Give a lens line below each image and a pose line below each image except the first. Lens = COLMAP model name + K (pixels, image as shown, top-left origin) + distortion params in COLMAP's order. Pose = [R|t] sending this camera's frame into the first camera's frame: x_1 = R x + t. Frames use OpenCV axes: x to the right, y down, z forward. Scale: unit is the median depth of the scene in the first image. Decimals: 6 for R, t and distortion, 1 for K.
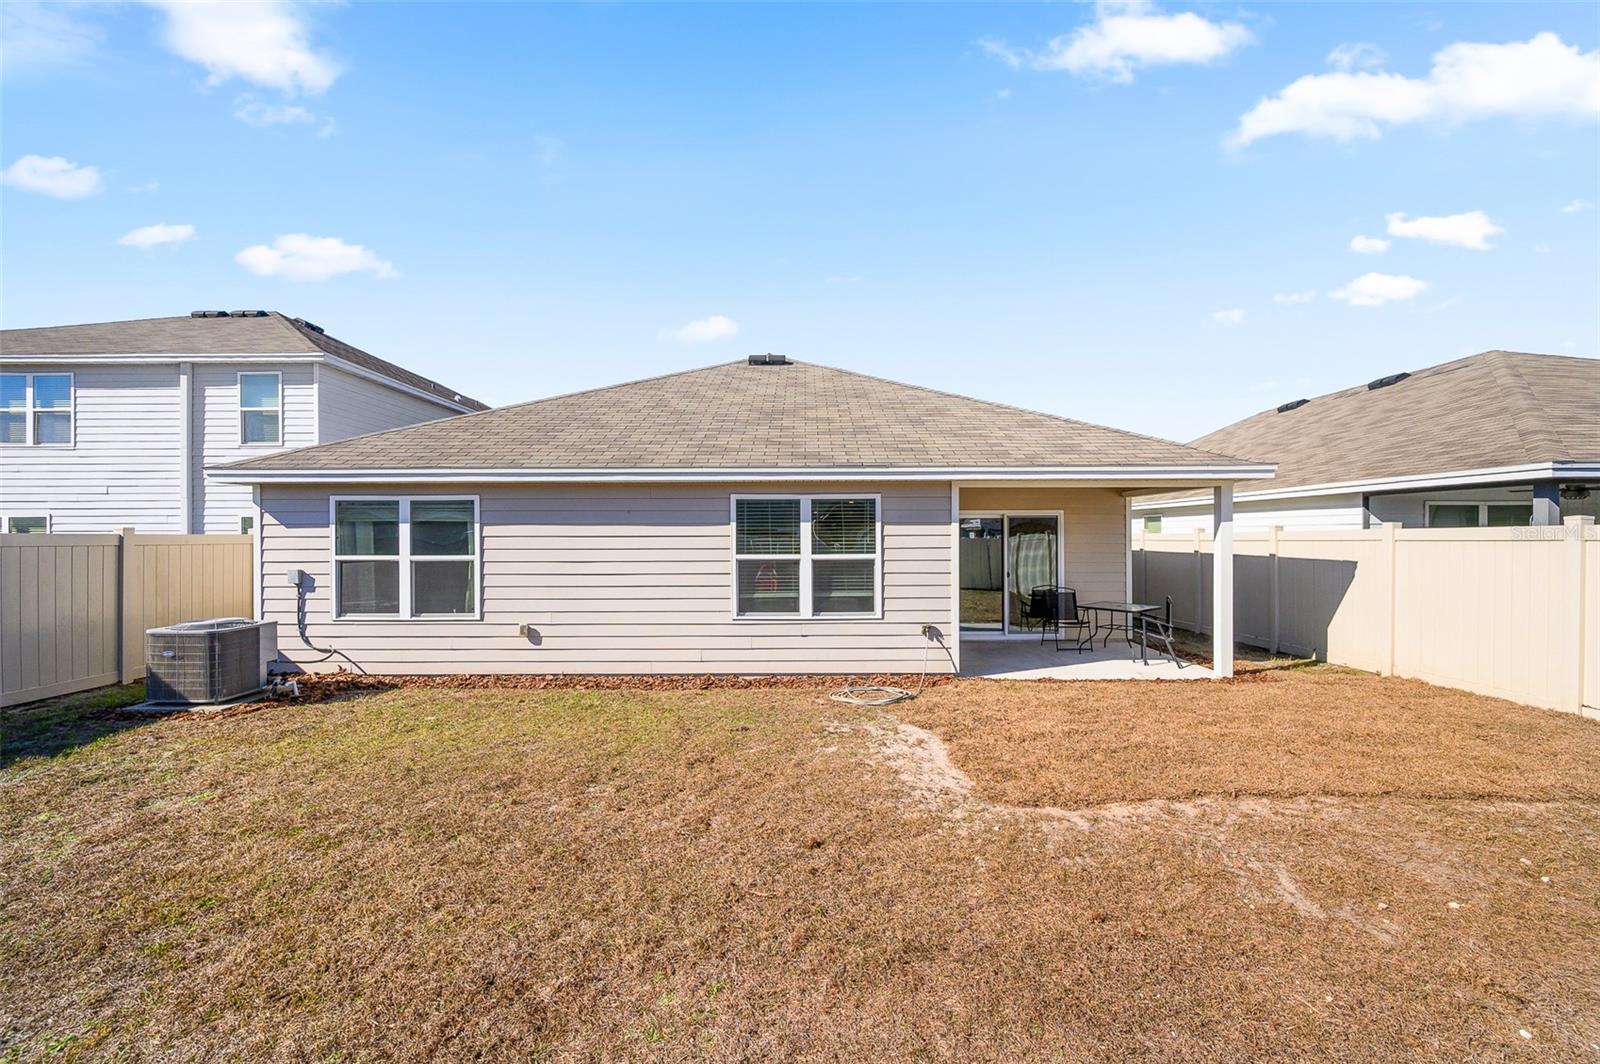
lens RADIAL K [[632.8, 0, 804.8], [0, 632.8, 540.0], [0, 0, 1]] dist [-0.000734, -0.000236]
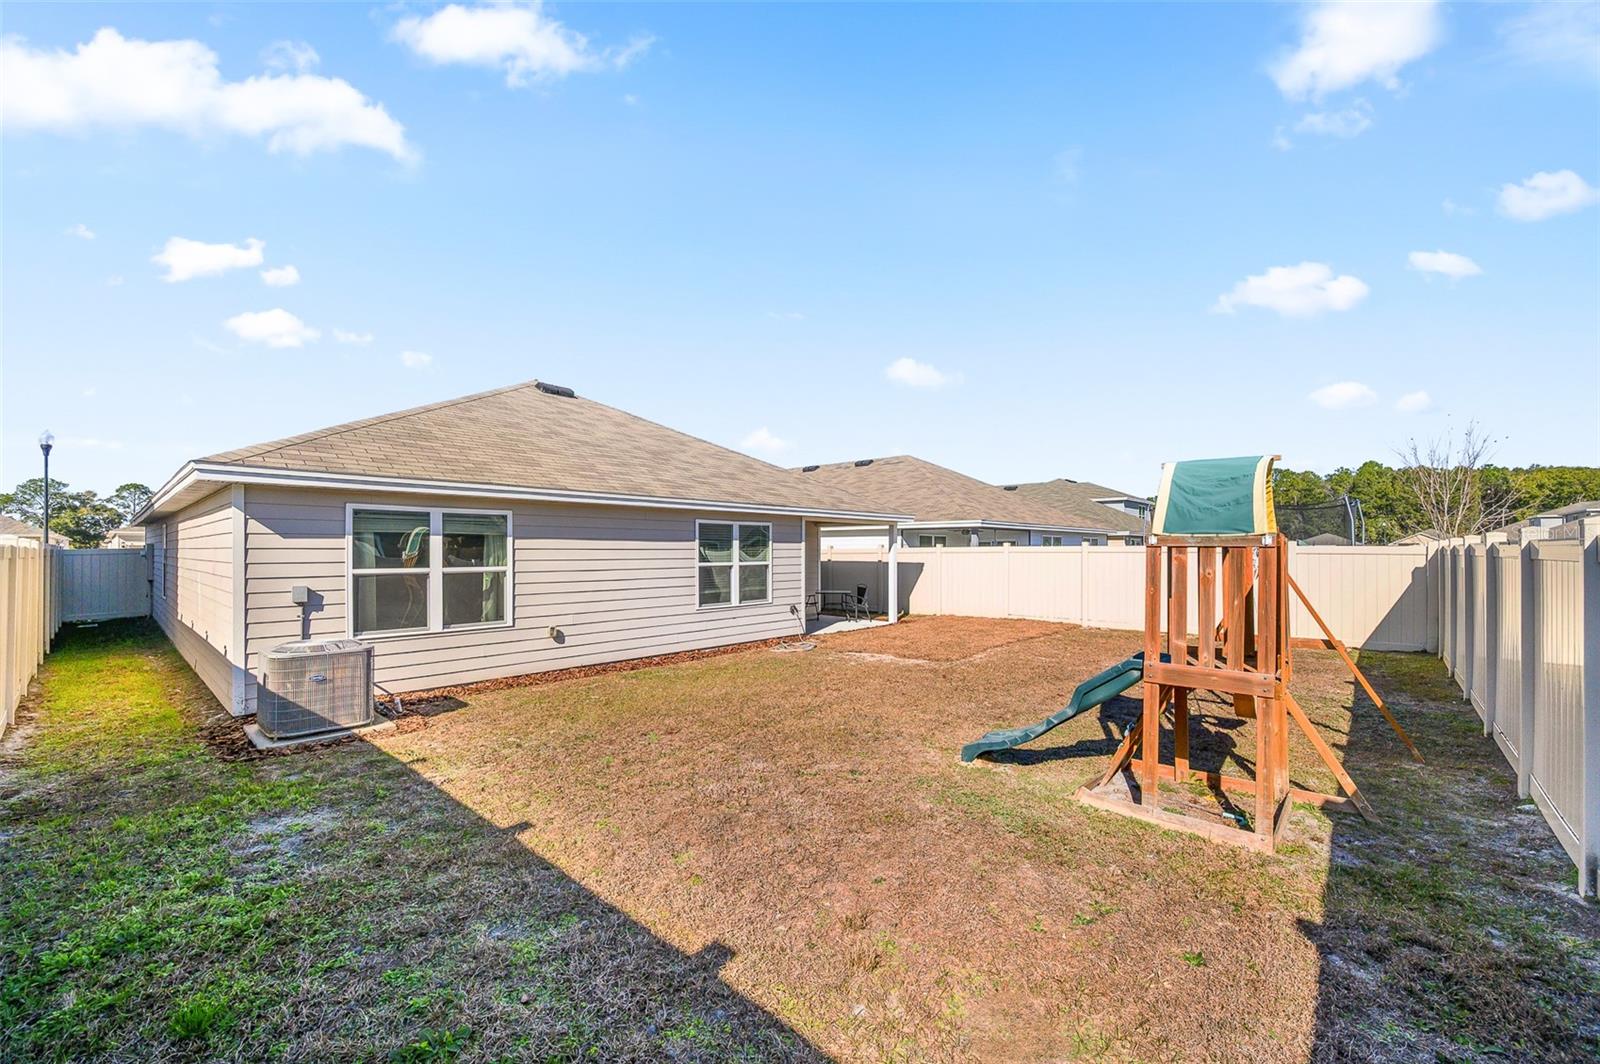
lens RADIAL K [[638.5, 0, 806.2], [0, 638.5, 546.1], [0, 0, 1]] dist [0.000289, -0.000166]
pose [[0.661029, 0.007658, 0.750322, -0.999646], [0.003589, 0.999904, -0.013367, 0.006174], [-0.750352, 0.011529, 0.660938, -0.100640]]
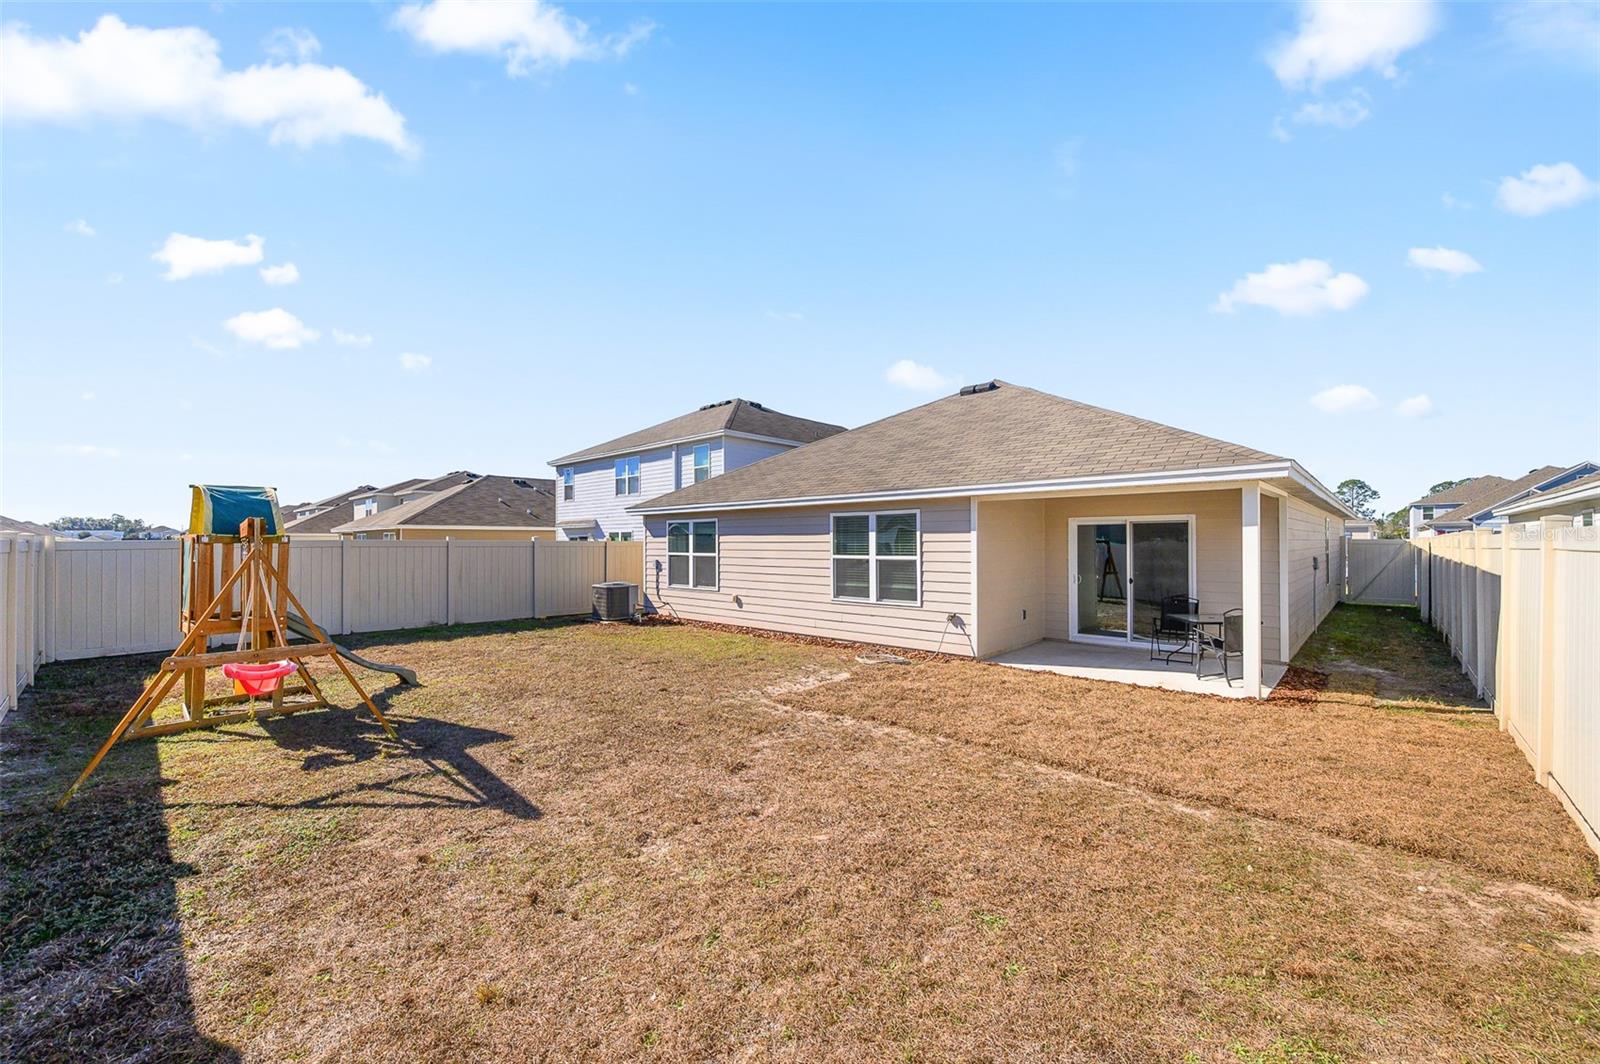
lens RADIAL K [[632.8, 0, 804.8], [0, 632.8, 540.0], [0, 0, 1]] dist [-0.000734, -0.000236]
pose [[0.737336, -0.001384, -0.675525, 0.812567], [-0.004149, 0.999970, -0.006578, -0.001164], [0.675514, 0.007653, 0.737308, -0.102144]]
